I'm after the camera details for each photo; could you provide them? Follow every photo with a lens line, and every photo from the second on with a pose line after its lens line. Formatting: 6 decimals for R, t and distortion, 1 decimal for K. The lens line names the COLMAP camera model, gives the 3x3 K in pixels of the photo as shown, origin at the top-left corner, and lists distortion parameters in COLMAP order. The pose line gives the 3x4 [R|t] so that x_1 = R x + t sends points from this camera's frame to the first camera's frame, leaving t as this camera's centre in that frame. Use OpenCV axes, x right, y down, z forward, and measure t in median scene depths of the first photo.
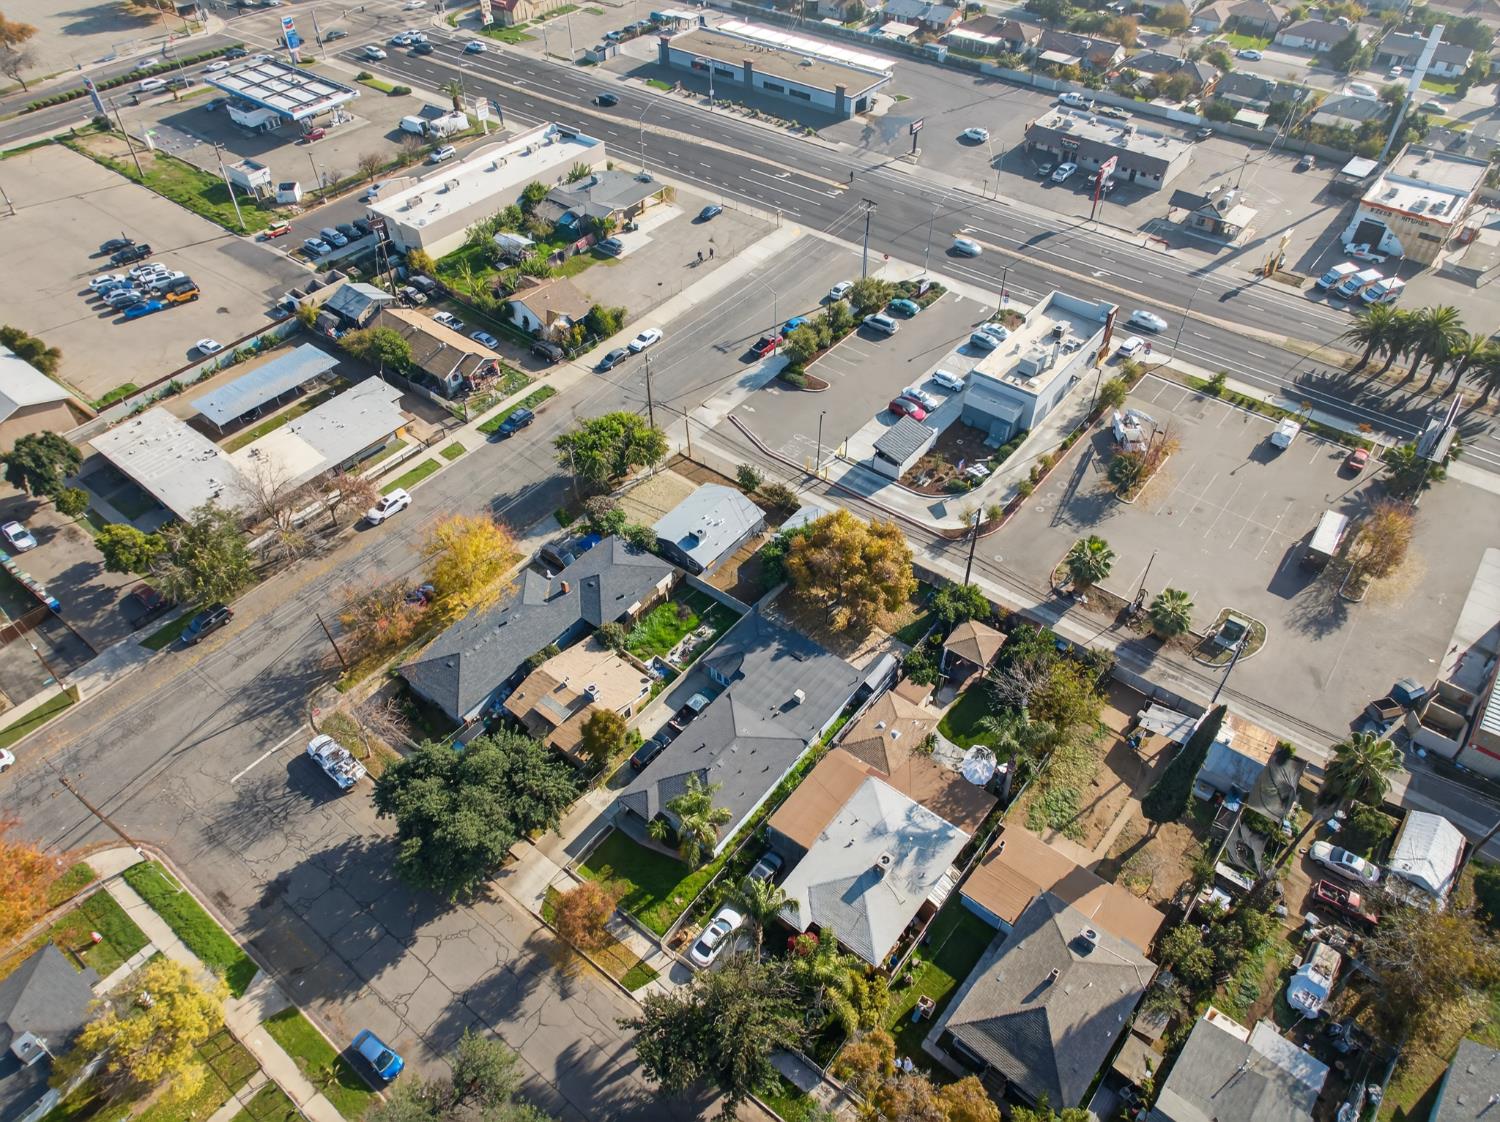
lens RADIAL K [[1023.0, 0, 741.0], [0, 1023.0, 560.8], [0, 0, 1]] dist [-0.008795, 0.004397]
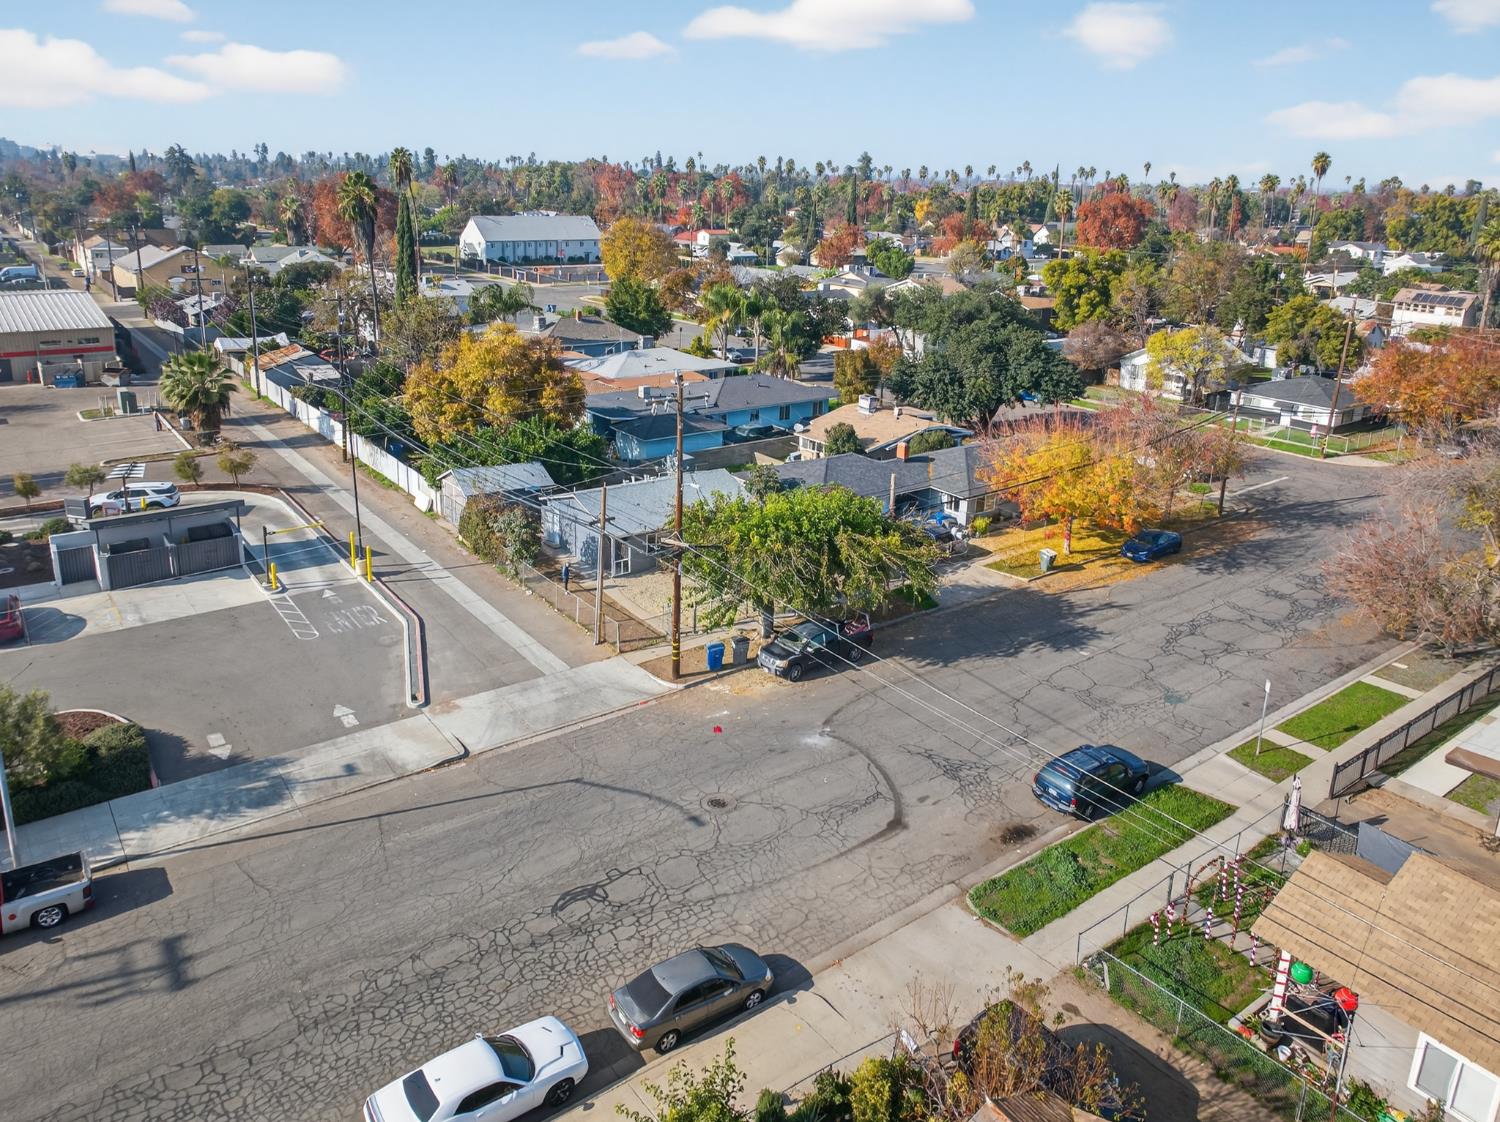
lens RADIAL K [[1023.0, 0, 741.0], [0, 1023.0, 560.8], [0, 0, 1]] dist [-0.008795, 0.004397]
pose [[-0.962932, -0.111177, 0.245767, -0.187340], [0.175379, 0.434213, 0.883573, -0.441208], [-0.204948, 0.893923, -0.398619, 1.086151]]
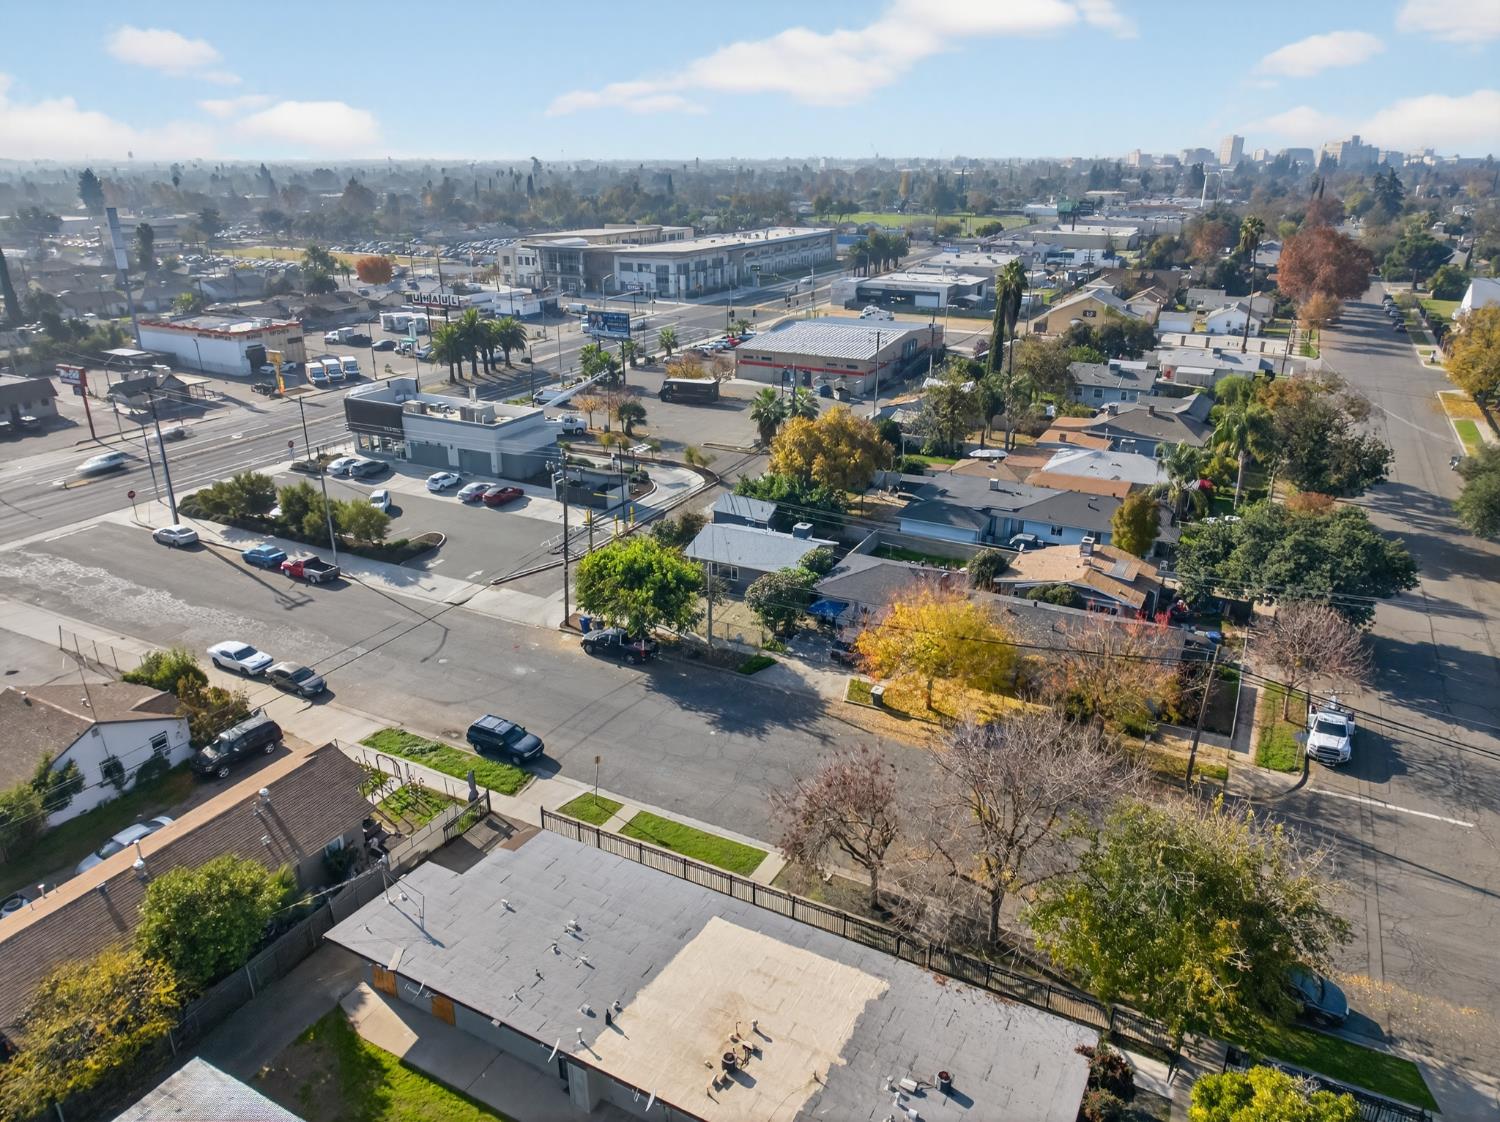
lens RADIAL K [[1023.0, 0, 741.0], [0, 1023.0, 560.8], [0, 0, 1]] dist [-0.008795, 0.004397]
pose [[-0.180772, -0.356370, 0.916691, -0.660615], [0.688200, 0.620029, 0.376755, -0.295942], [-0.702639, 0.698973, 0.133170, 0.797887]]
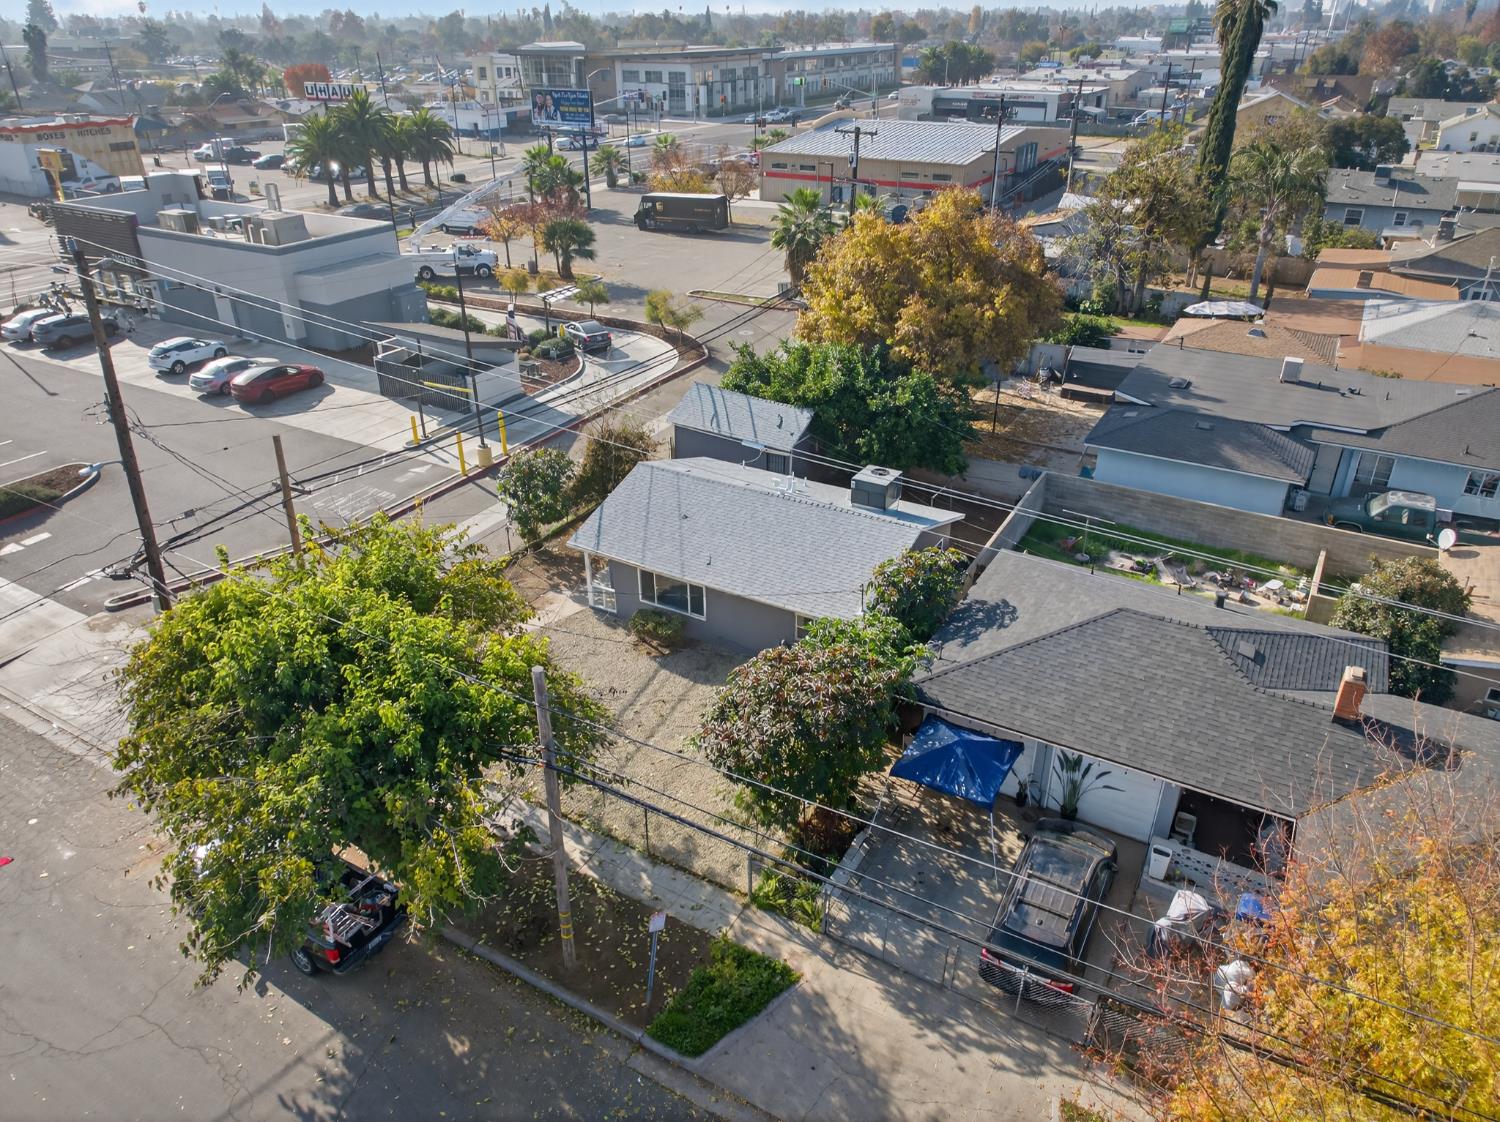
lens RADIAL K [[1023.0, 0, 741.0], [0, 1023.0, 560.8], [0, 0, 1]] dist [-0.008795, 0.004397]
pose [[-0.137321, -0.462718, 0.875805, -0.277366], [0.696542, 0.583533, 0.417514, -0.149302], [-0.704253, 0.667369, 0.242171, 0.818615]]
